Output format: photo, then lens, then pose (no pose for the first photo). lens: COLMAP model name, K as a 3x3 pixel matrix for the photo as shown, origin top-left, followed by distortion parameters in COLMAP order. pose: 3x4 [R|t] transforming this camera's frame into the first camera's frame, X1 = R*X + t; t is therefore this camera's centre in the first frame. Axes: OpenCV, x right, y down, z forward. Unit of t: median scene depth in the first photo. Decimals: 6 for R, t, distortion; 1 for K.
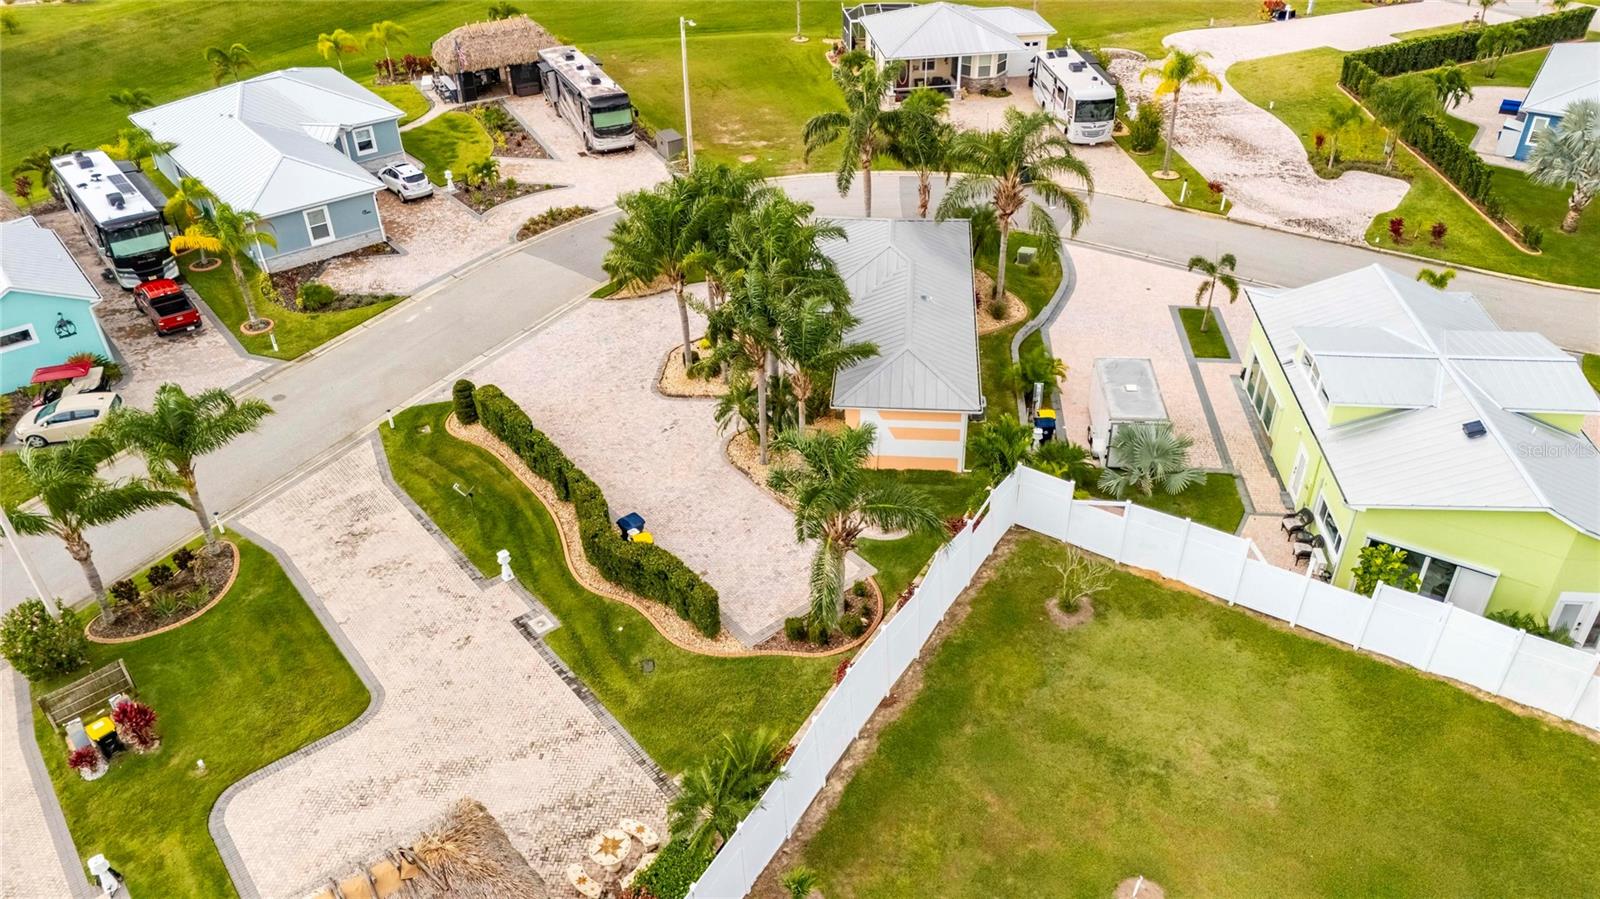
lens RADIAL K [[1174.5, 0, 809.8], [0, 1174.5, 456.5], [0, 0, 1]] dist [0.058349, -0.040083]
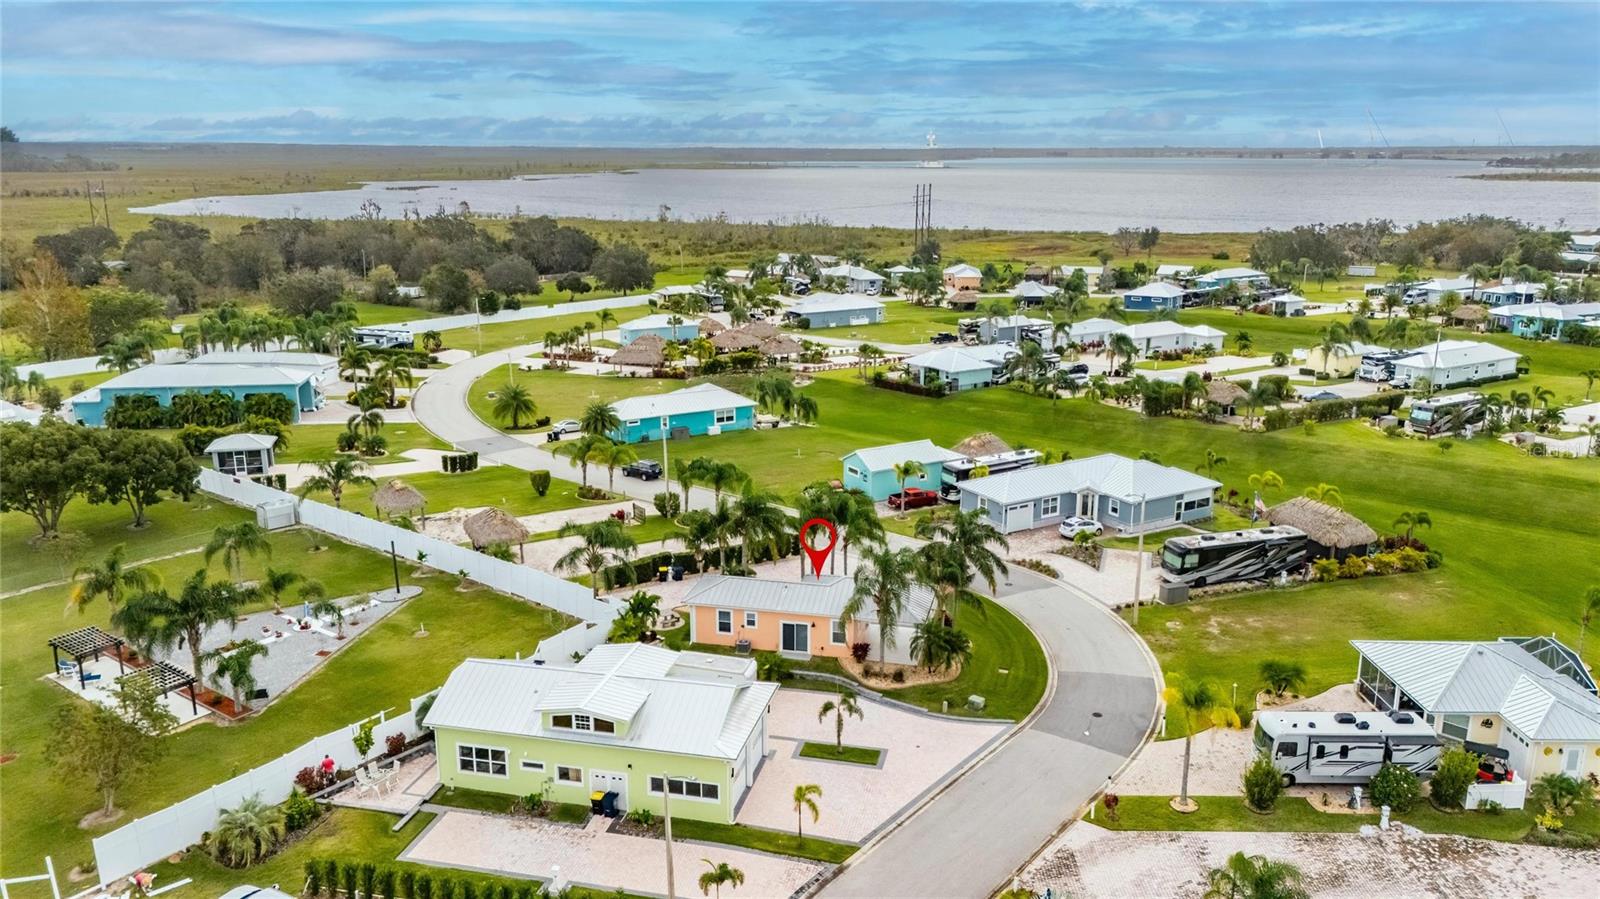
lens RADIAL K [[1174.5, 0, 811.1], [0, 1174.5, 482.5], [0, 0, 1]] dist [0.058349, -0.040083]
pose [[-0.140089, 0.285077, -0.948212, 1.284122], [-0.567379, 0.761719, 0.312833, -0.621993], [0.811453, 0.581821, 0.055038, 0.653820]]
